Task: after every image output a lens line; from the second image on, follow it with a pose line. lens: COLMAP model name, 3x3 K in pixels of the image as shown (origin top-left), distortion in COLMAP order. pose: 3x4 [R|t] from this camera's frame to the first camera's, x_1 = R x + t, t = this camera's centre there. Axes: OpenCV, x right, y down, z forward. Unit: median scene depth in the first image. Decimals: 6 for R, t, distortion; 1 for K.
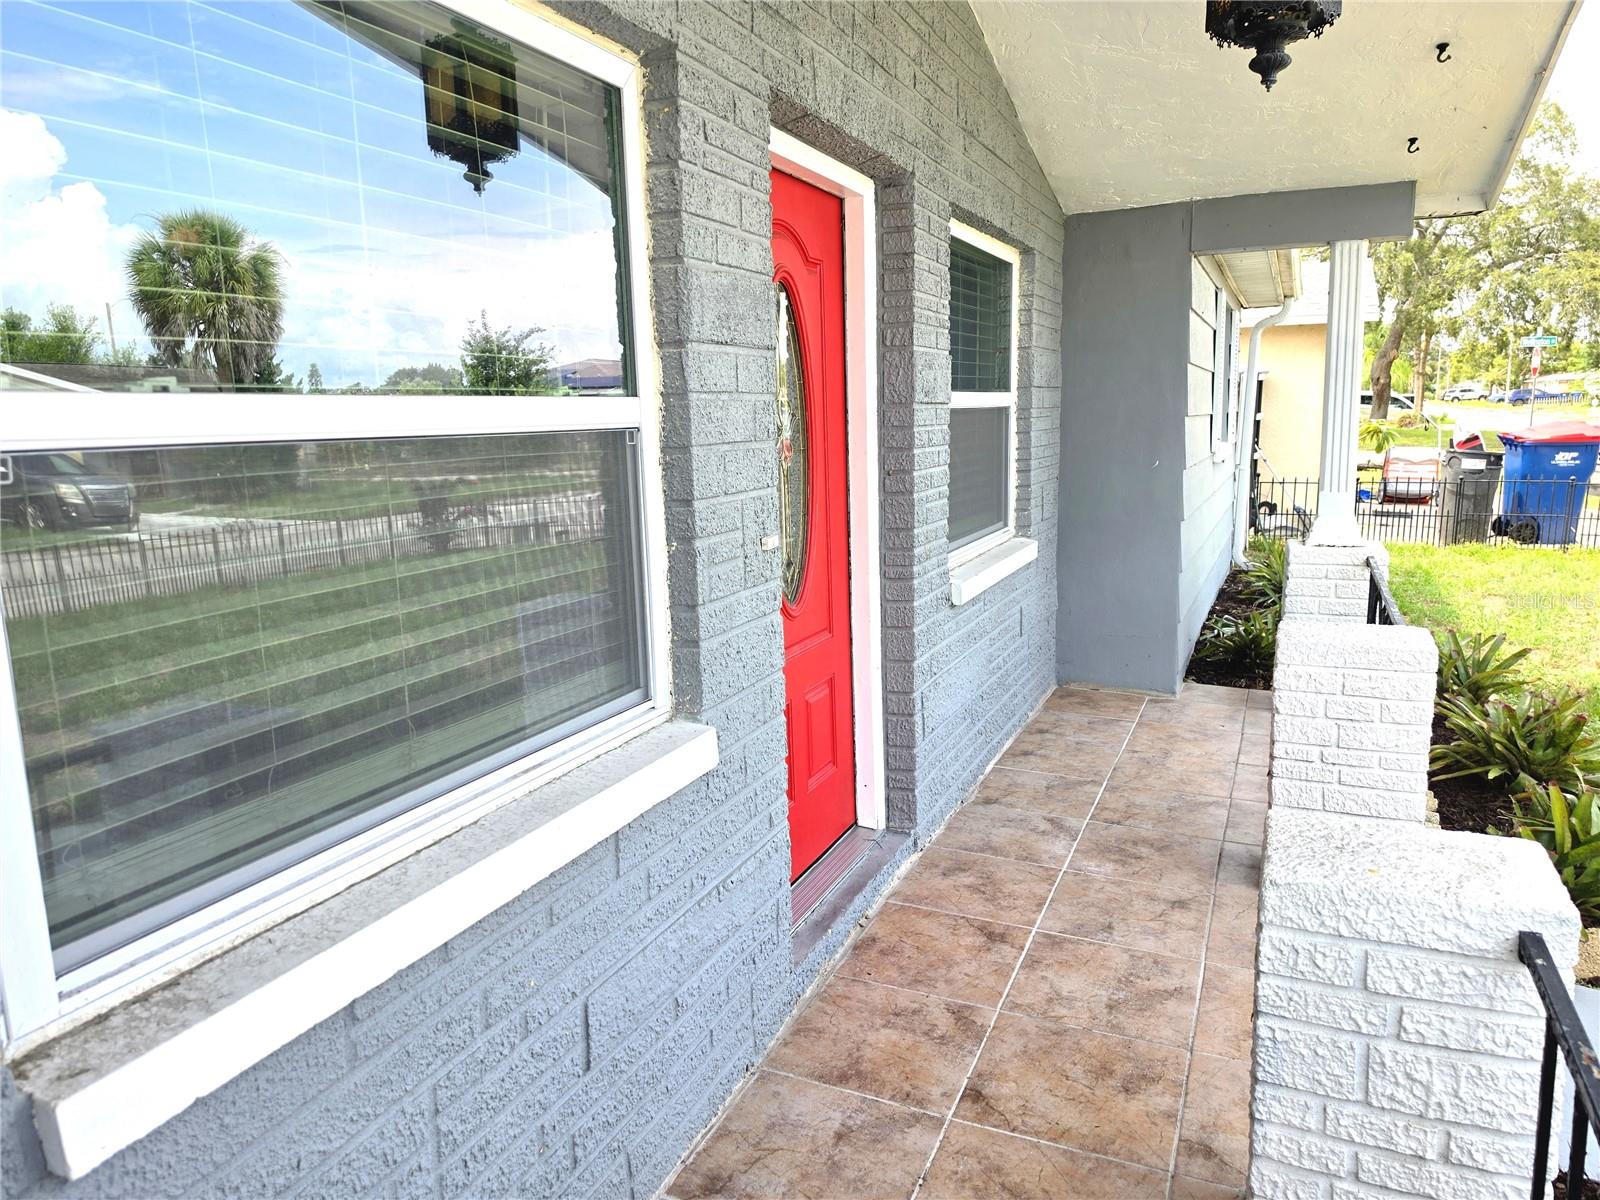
lens RADIAL K [[1117.5, 0, 807.2], [0, 1117.5, 603.0], [0, 0, 1]] dist [0.125874, -0.203080]
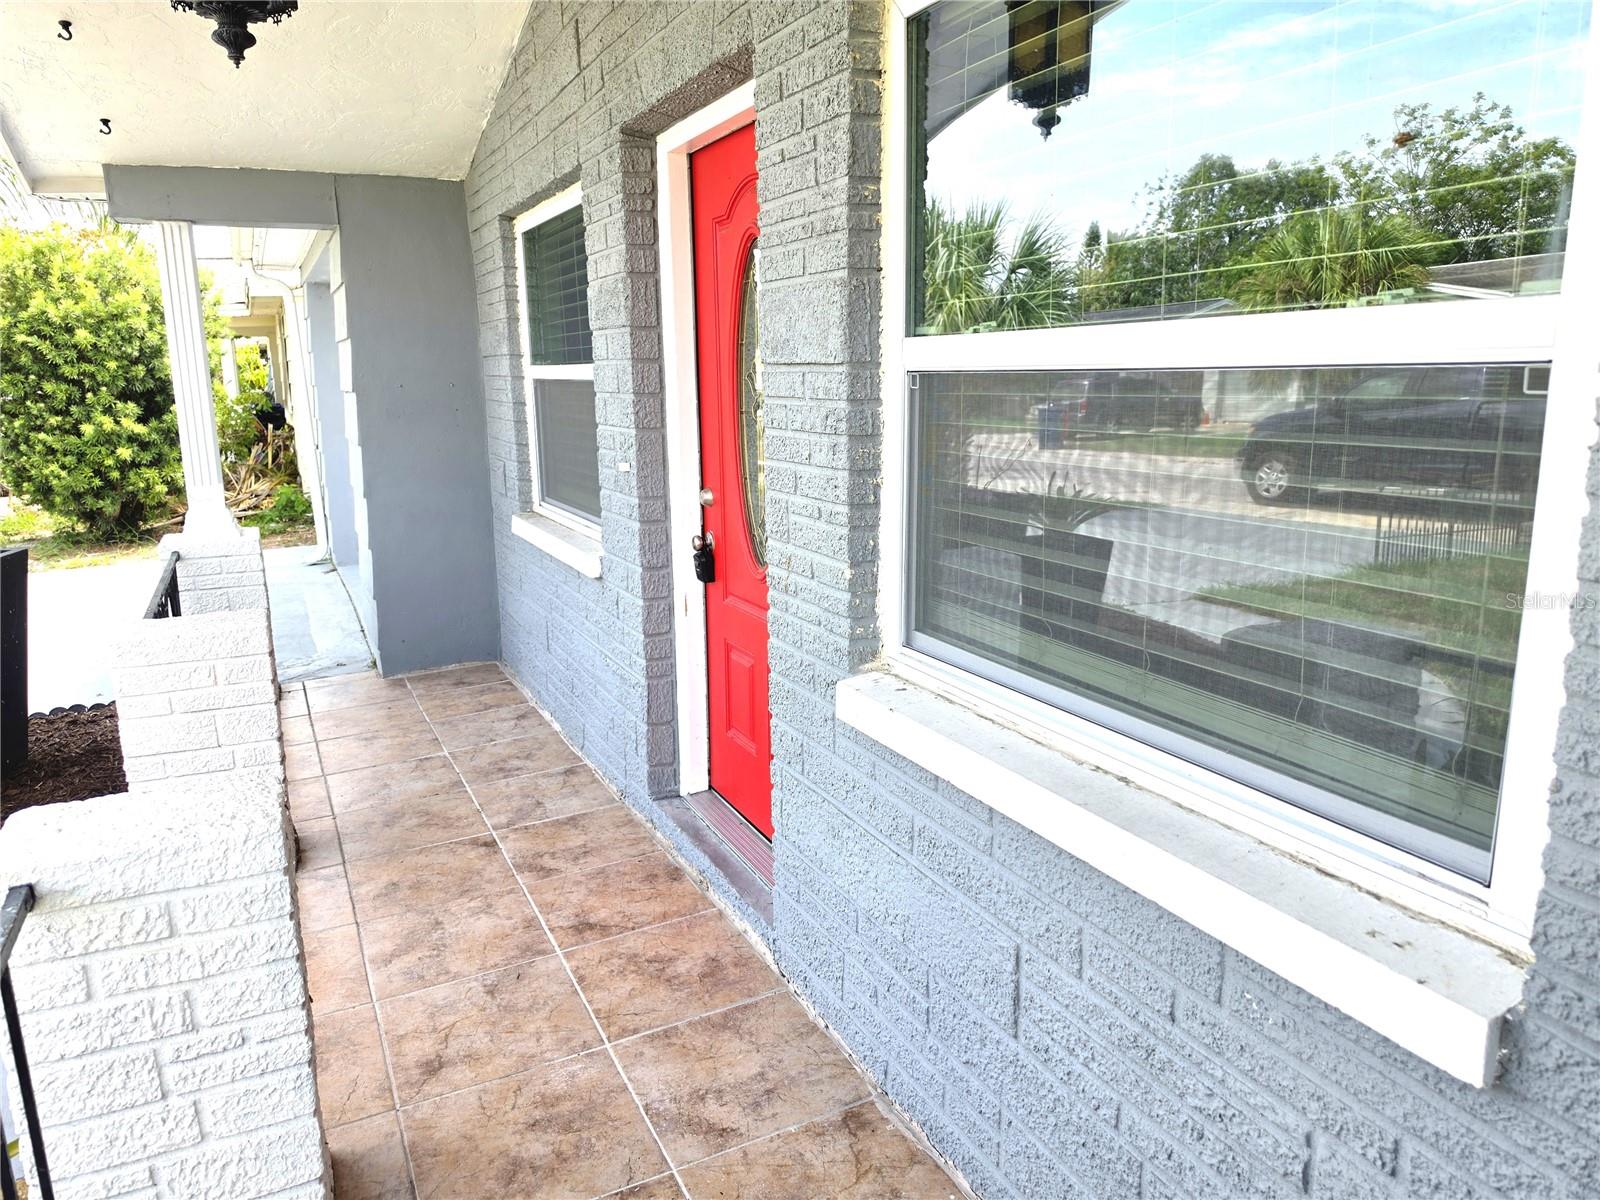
lens RADIAL K [[1117.5, 0, 807.2], [0, 1117.5, 603.0], [0, 0, 1]] dist [0.125874, -0.203080]
pose [[-0.659590, 0.189139, -0.727439, 0.716505], [-0.092135, 0.940176, 0.327994, -0.312957], [0.745957, 0.283364, -0.602704, 1.701691]]
